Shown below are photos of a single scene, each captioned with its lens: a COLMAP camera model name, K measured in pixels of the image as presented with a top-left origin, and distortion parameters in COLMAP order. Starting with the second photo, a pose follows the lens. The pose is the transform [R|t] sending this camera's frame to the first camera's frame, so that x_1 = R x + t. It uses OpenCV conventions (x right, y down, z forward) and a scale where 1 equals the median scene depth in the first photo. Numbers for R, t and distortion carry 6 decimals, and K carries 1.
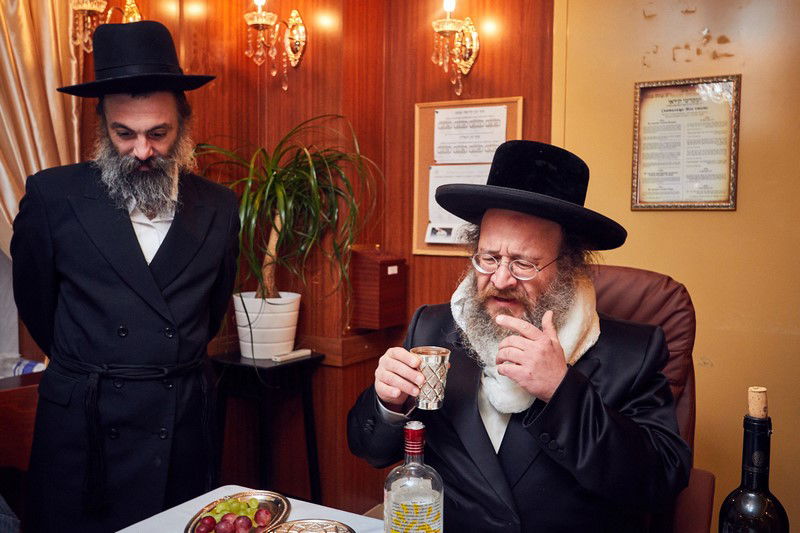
lens RADIAL K [[709.9, 0, 413.9], [0, 709.9, 271.0], [0, 0, 1]] dist [-0.011710, 0.019690]
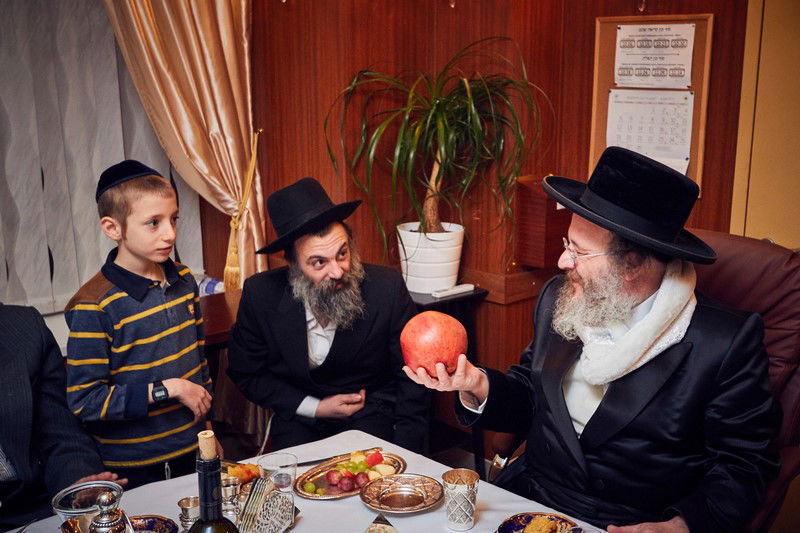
lens RADIAL K [[903.6, 0, 479.1], [0, 903.6, 277.2], [0, 0, 1]] dist [0.015413, 0.000000]
pose [[0.971857, 0.055437, -0.228957, 0.146522], [-0.021203, 0.988556, 0.149357, -0.085672], [0.234617, -0.140299, 0.961910, -0.185096]]
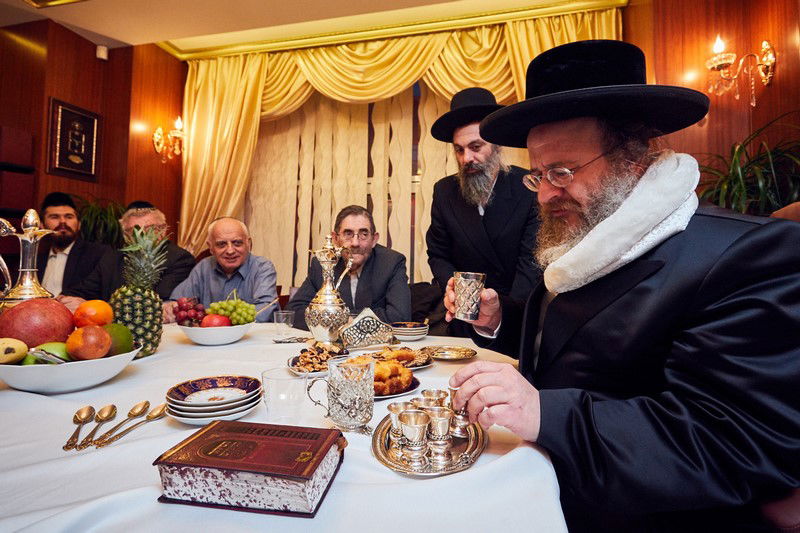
lens RADIAL K [[413.8, 0, 387.1], [0, 413.8, 240.6], [0, 0, 1]] dist [0.011337, -0.005578]
pose [[0.239083, -0.062407, -0.968992, 0.370937], [-0.078114, 0.993462, -0.083256, 0.095478], [0.967852, 0.095597, 0.232645, 0.229772]]
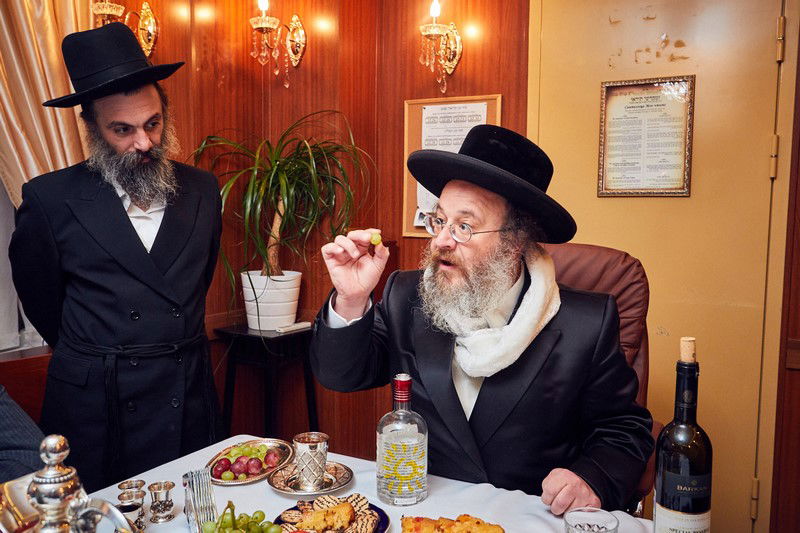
lens RADIAL K [[667.8, 0, 413.3], [0, 667.8, 268.9], [0, 0, 1]] dist [-0.013425, 0.019371]
pose [[0.999913, -0.000575, 0.013170, 0.001568], [0.000375, 0.999884, 0.015245, 0.011465], [-0.013177, -0.015238, 0.999797, -0.046450]]
